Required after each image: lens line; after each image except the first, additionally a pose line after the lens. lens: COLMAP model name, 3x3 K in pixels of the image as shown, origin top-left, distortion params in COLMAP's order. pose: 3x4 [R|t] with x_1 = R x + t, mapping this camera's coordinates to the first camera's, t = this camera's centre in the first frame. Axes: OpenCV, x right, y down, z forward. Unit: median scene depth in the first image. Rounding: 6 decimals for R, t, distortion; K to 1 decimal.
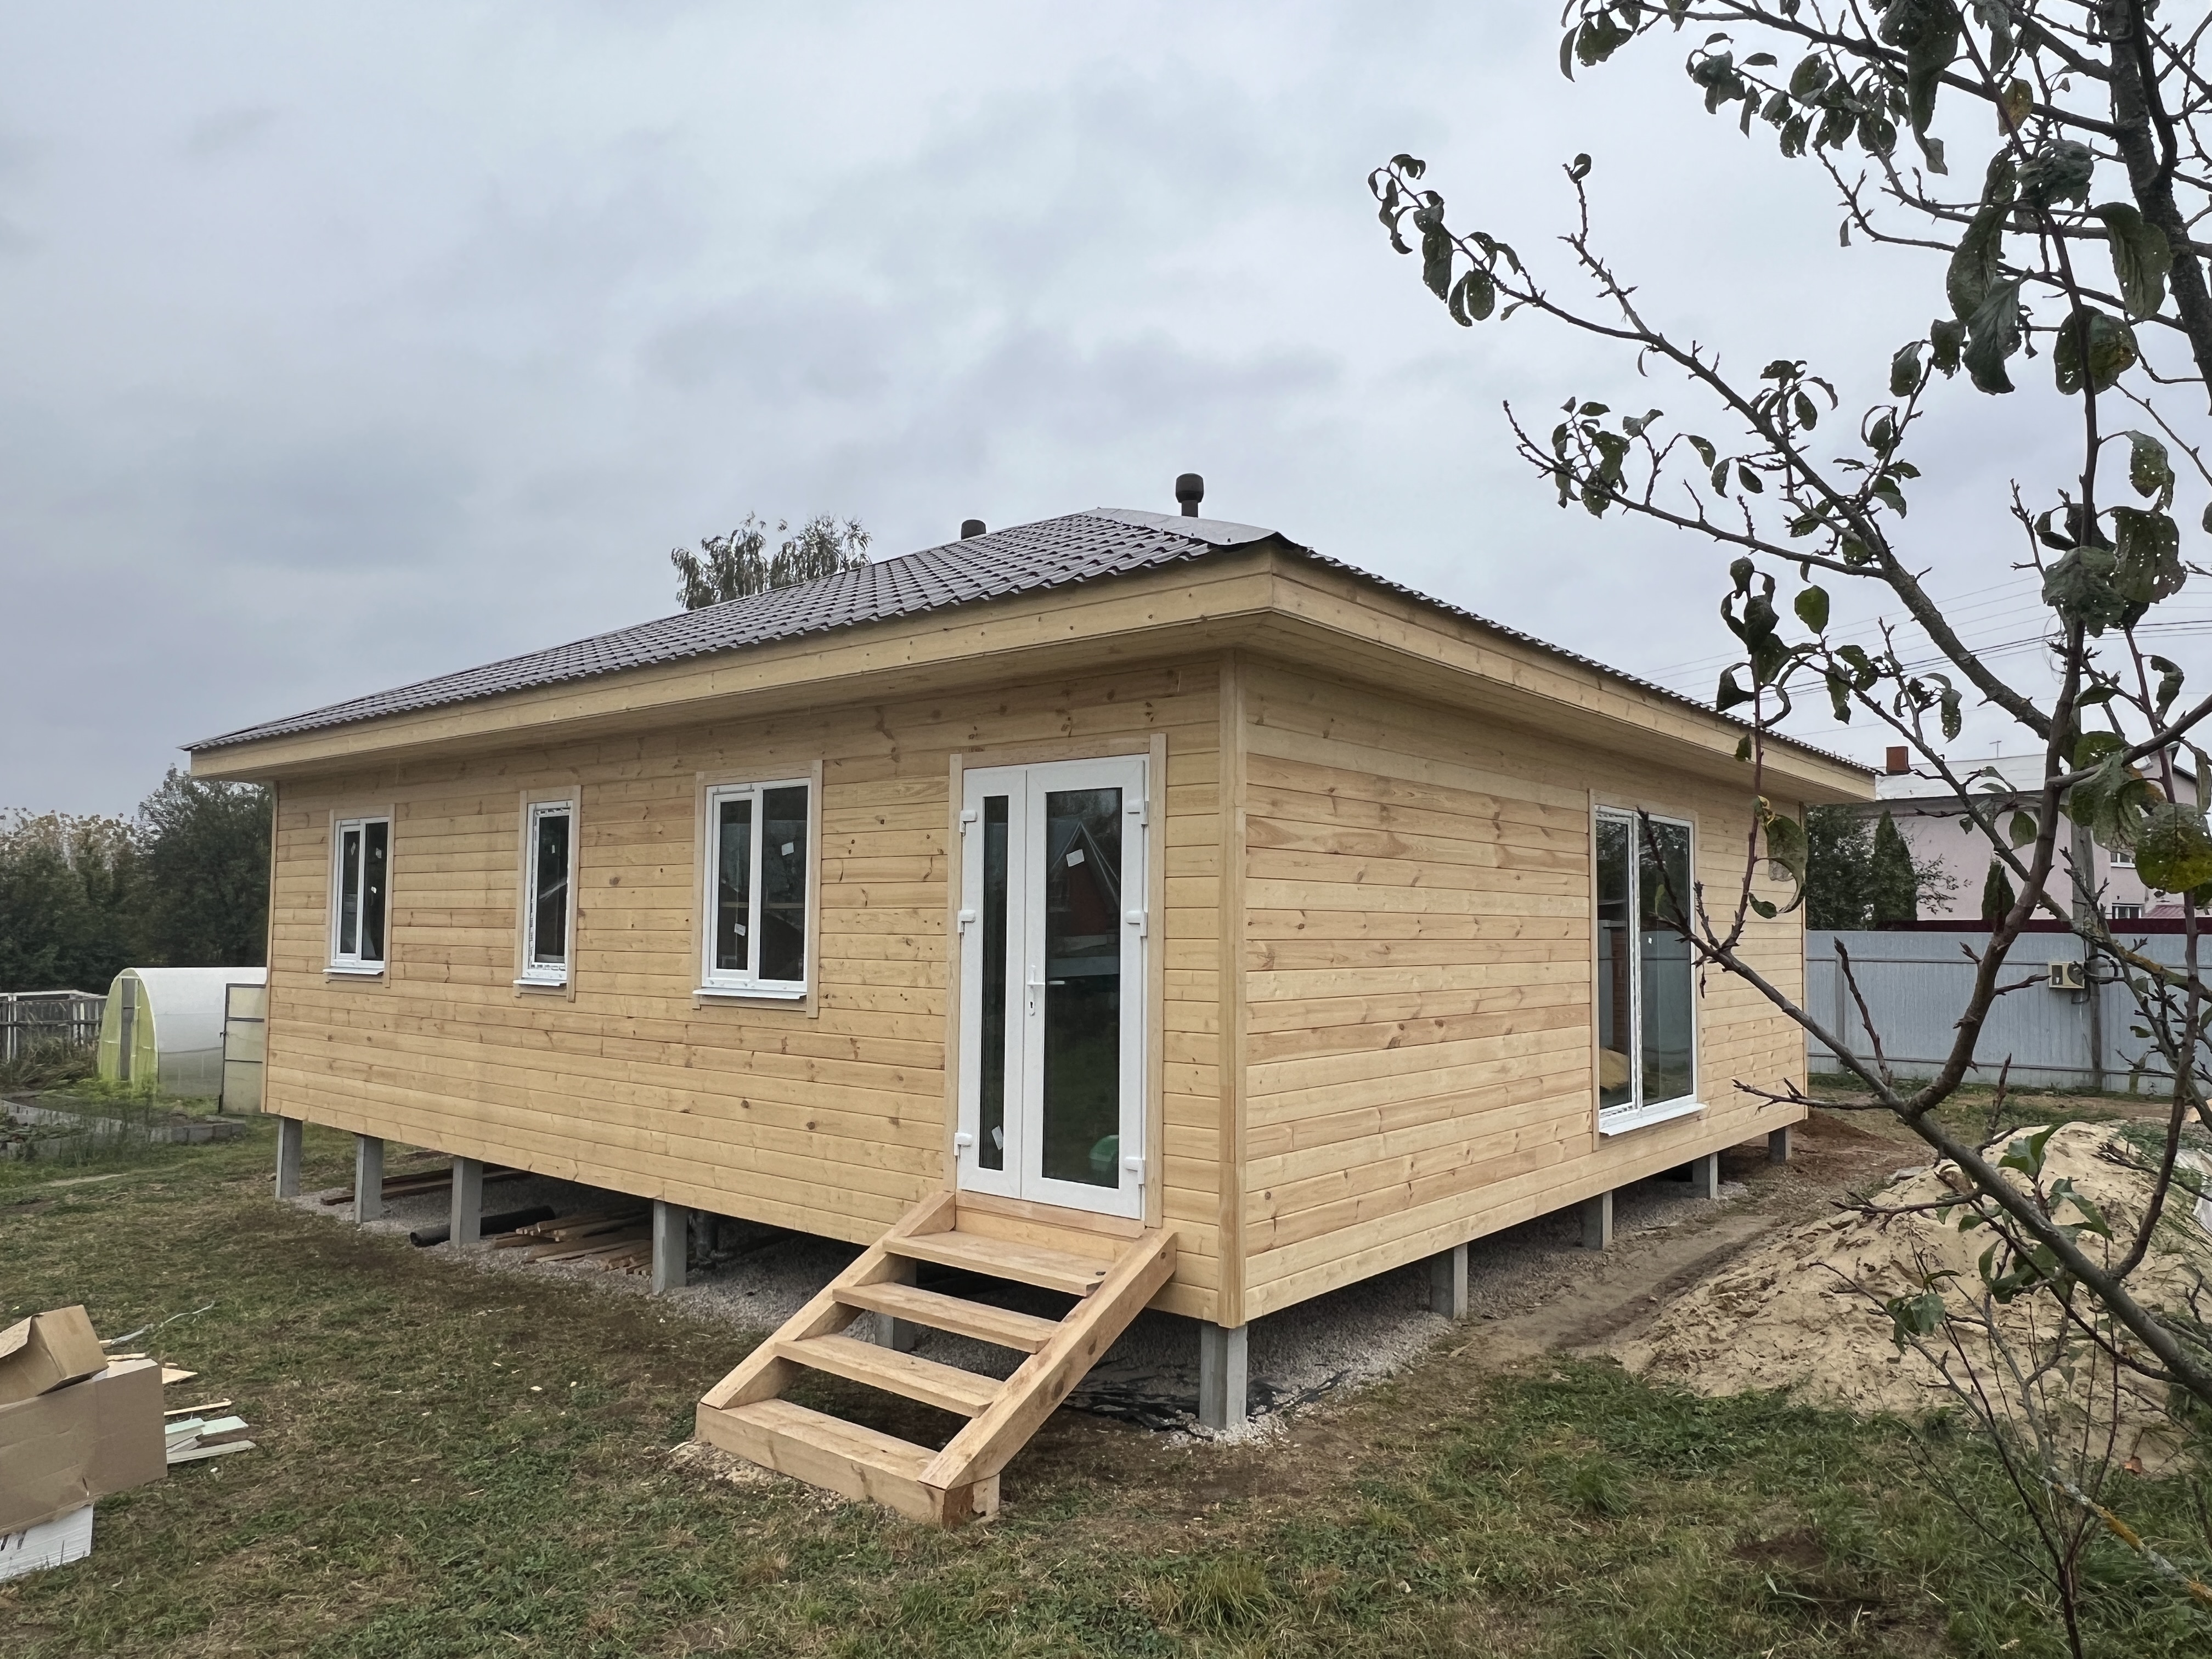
lens RADIAL K [[1452.5, 0, 1106.0], [0, 1452.5, 829.5], [0, 0, 1]] dist [-0.001495, 0.001879]
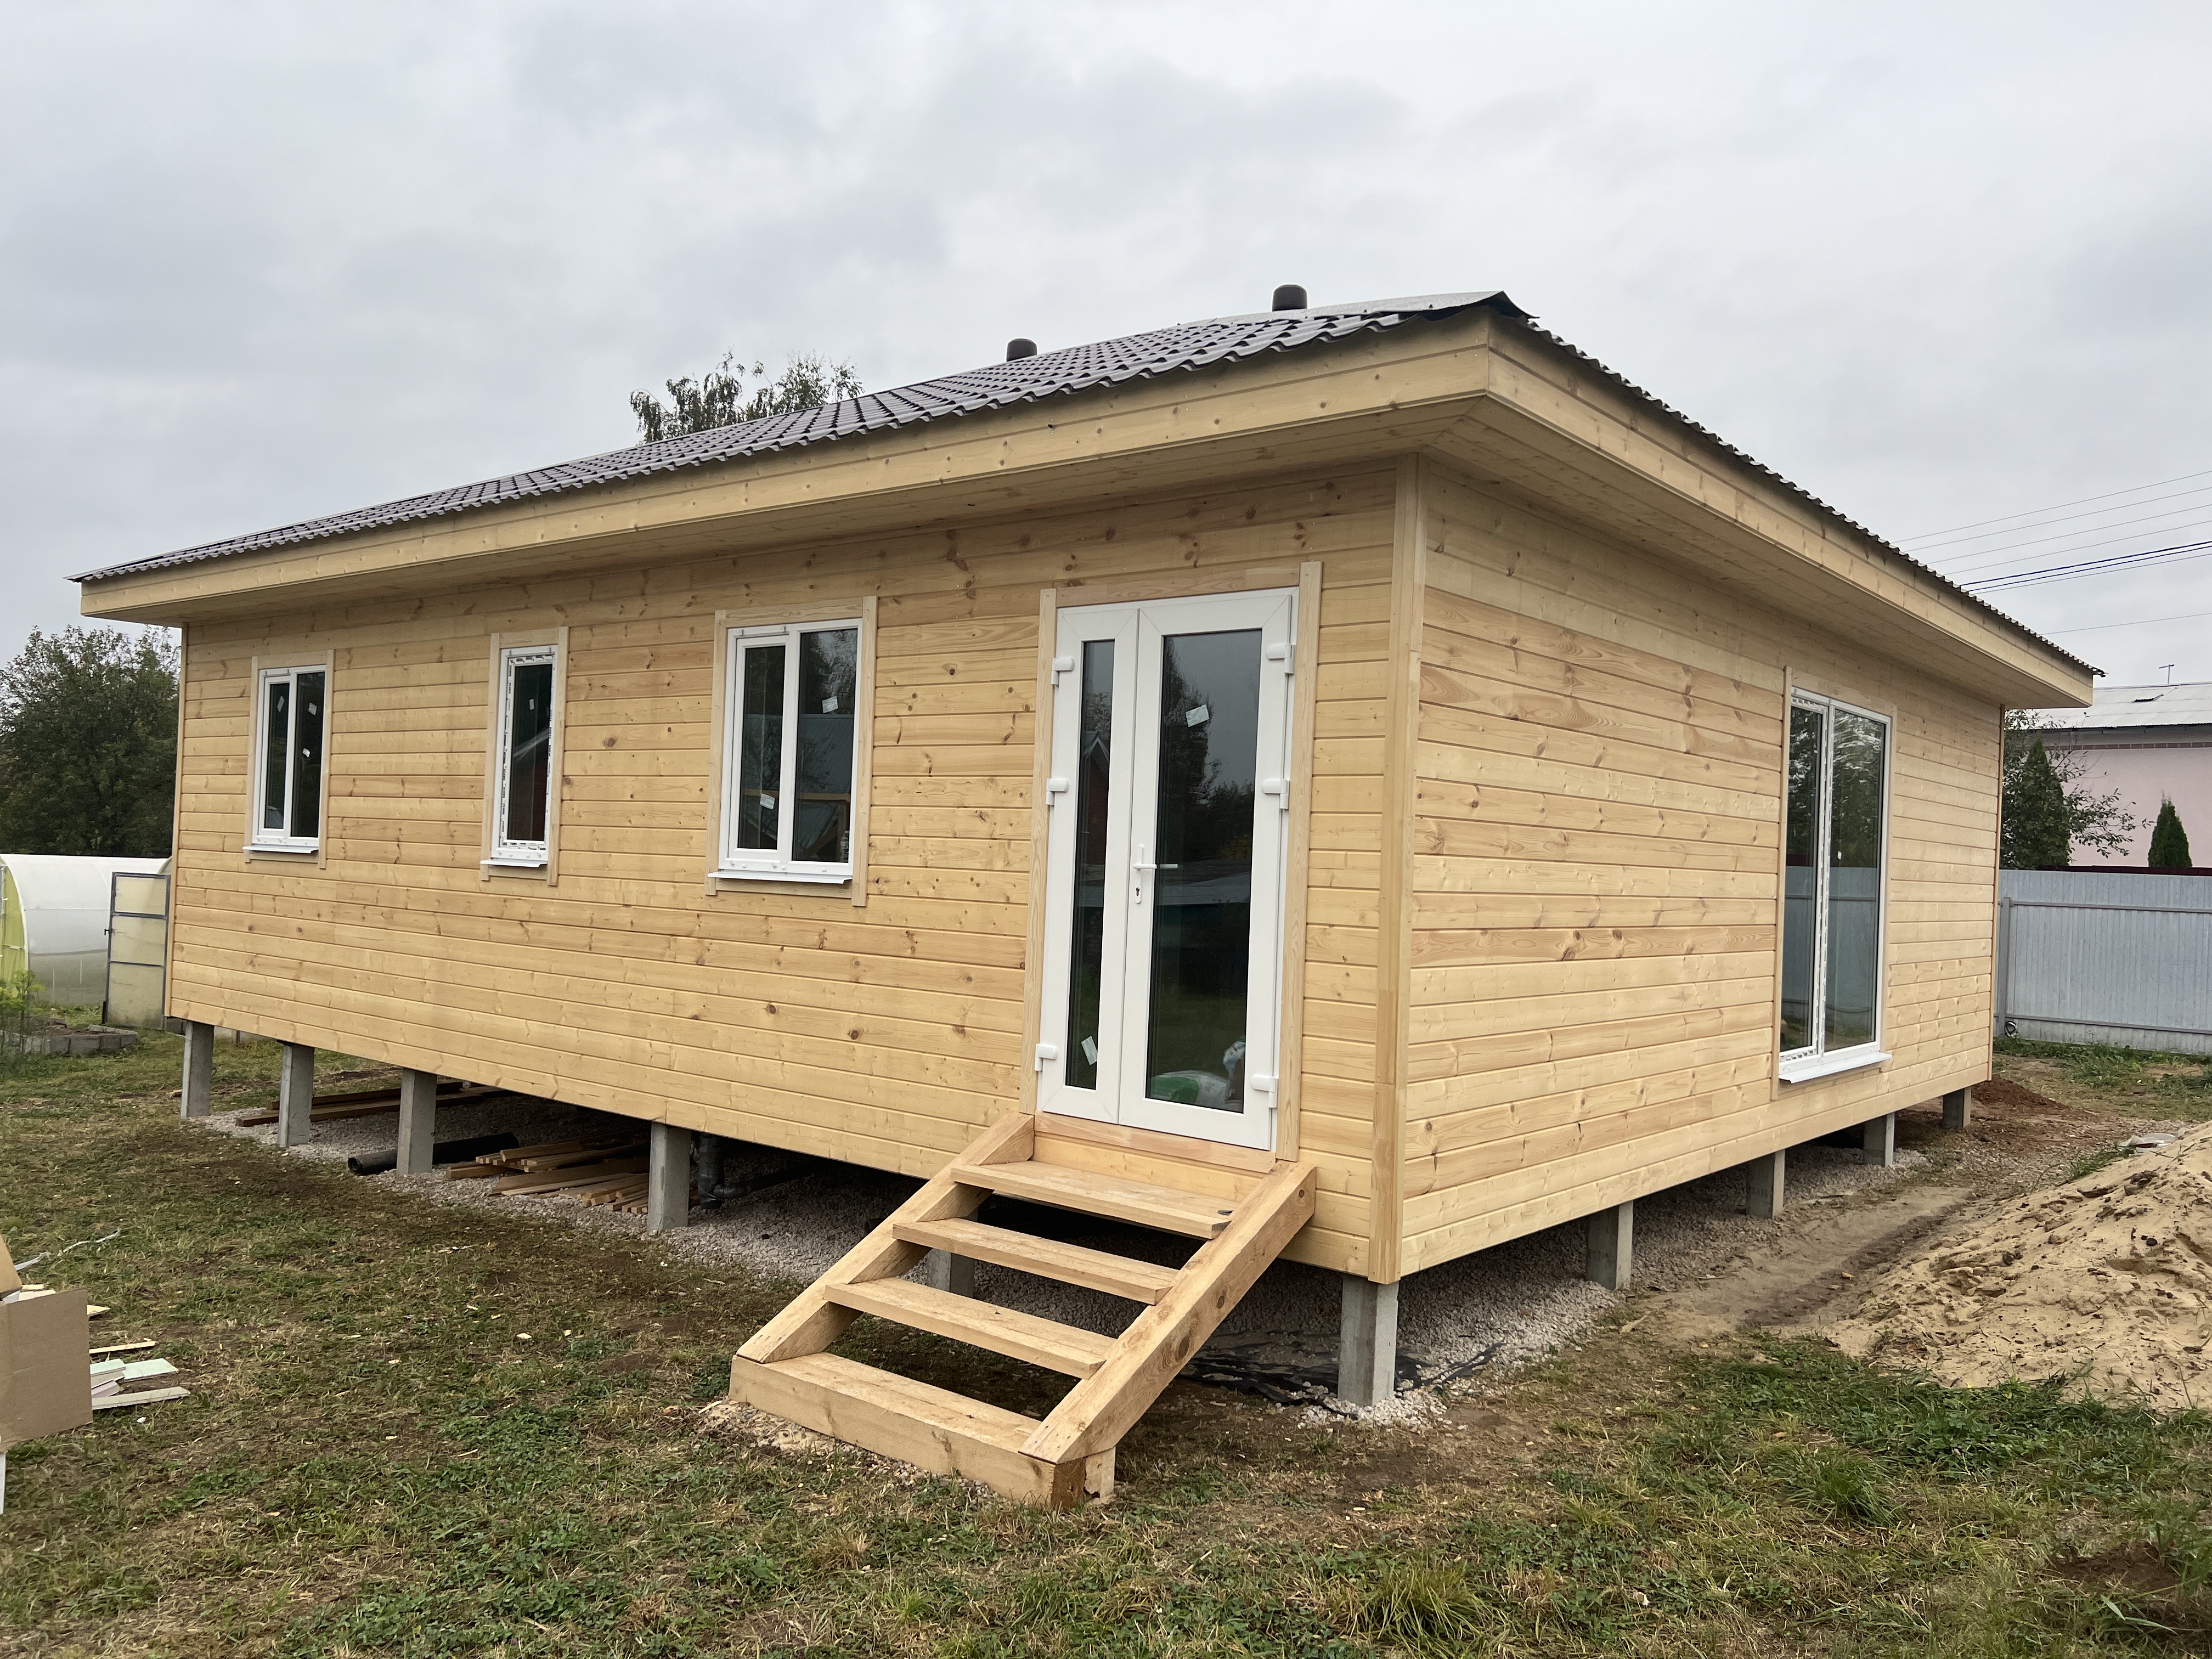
lens RADIAL K [[1655.2, 0, 1104.4], [0, 1655.2, 819.5], [0, 0, 1]] dist [0.044878, -0.045138]
pose [[0.999529, 0.030636, 0.001798, -0.074470], [-0.030684, 0.998629, 0.042411, 0.041014], [-0.000496, -0.042447, 0.999099, 0.062543]]
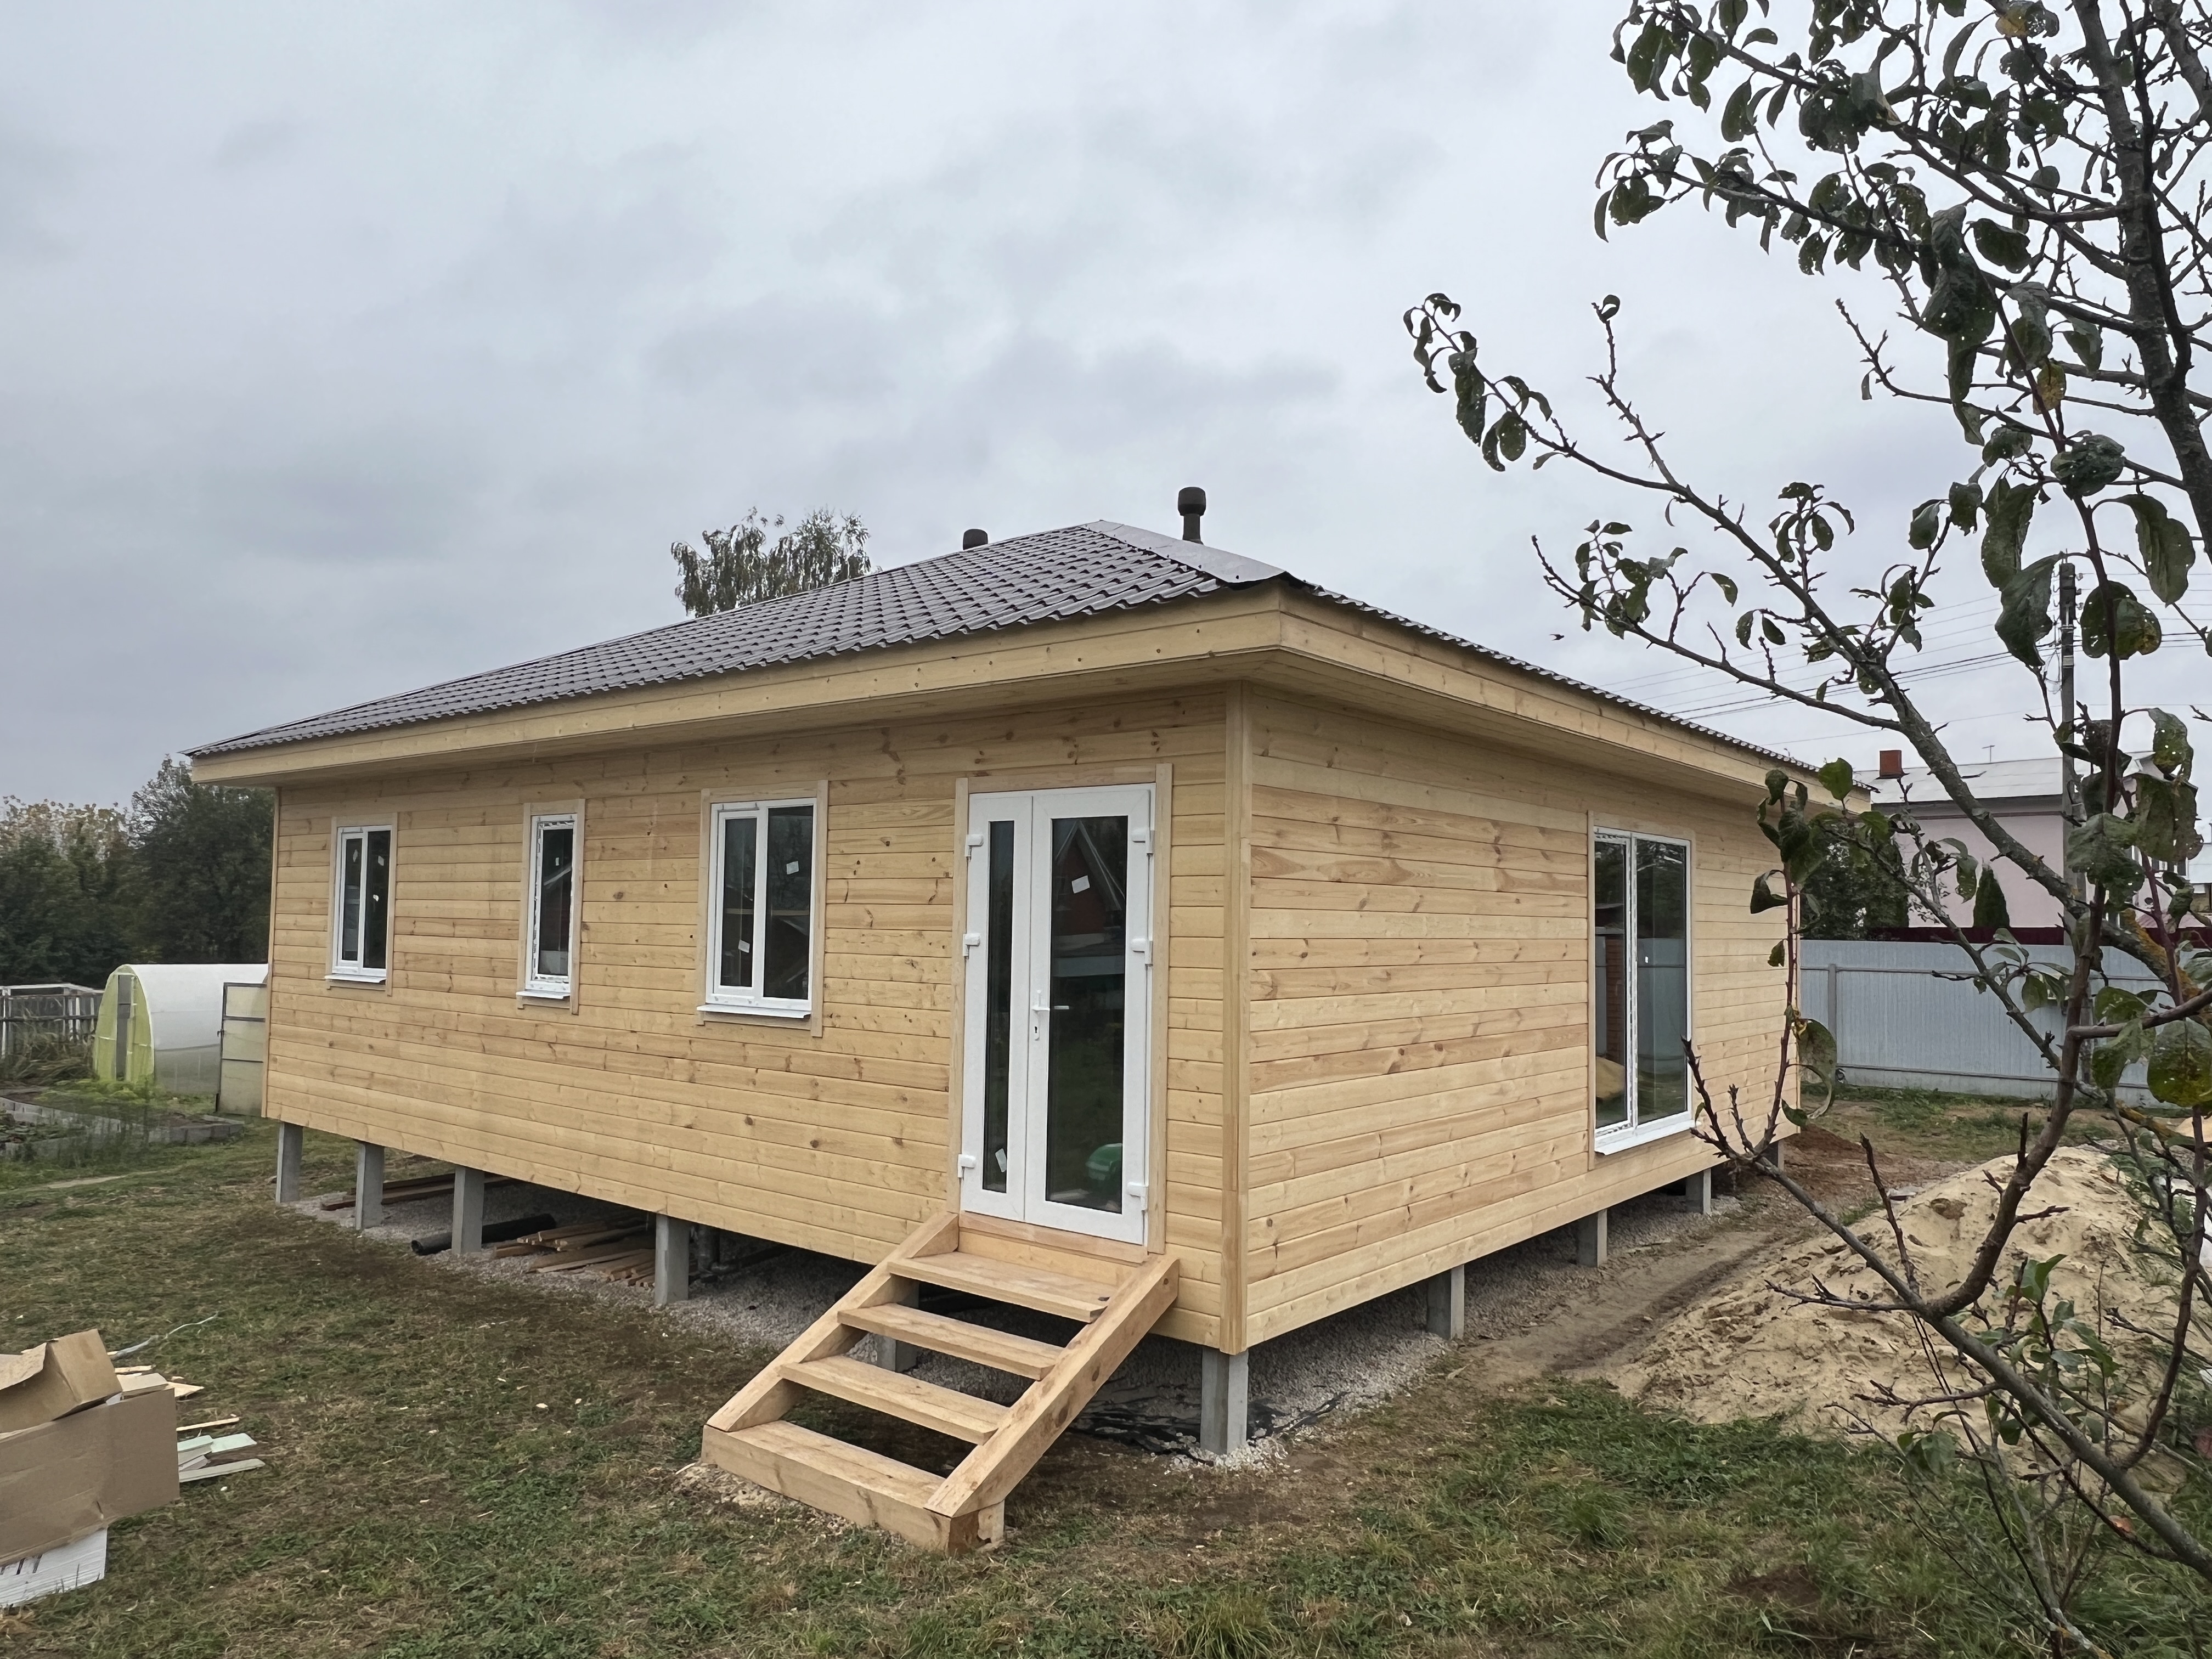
lens RADIAL K [[1452.5, 0, 1106.0], [0, 1452.5, 829.5], [0, 0, 1]] dist [-0.001495, 0.001879]
pose [[0.999961, 0.007505, 0.004731, -0.008694], [-0.007531, 0.999957, 0.005466, -0.024450], [-0.004689, -0.005502, 0.999974, -0.008141]]
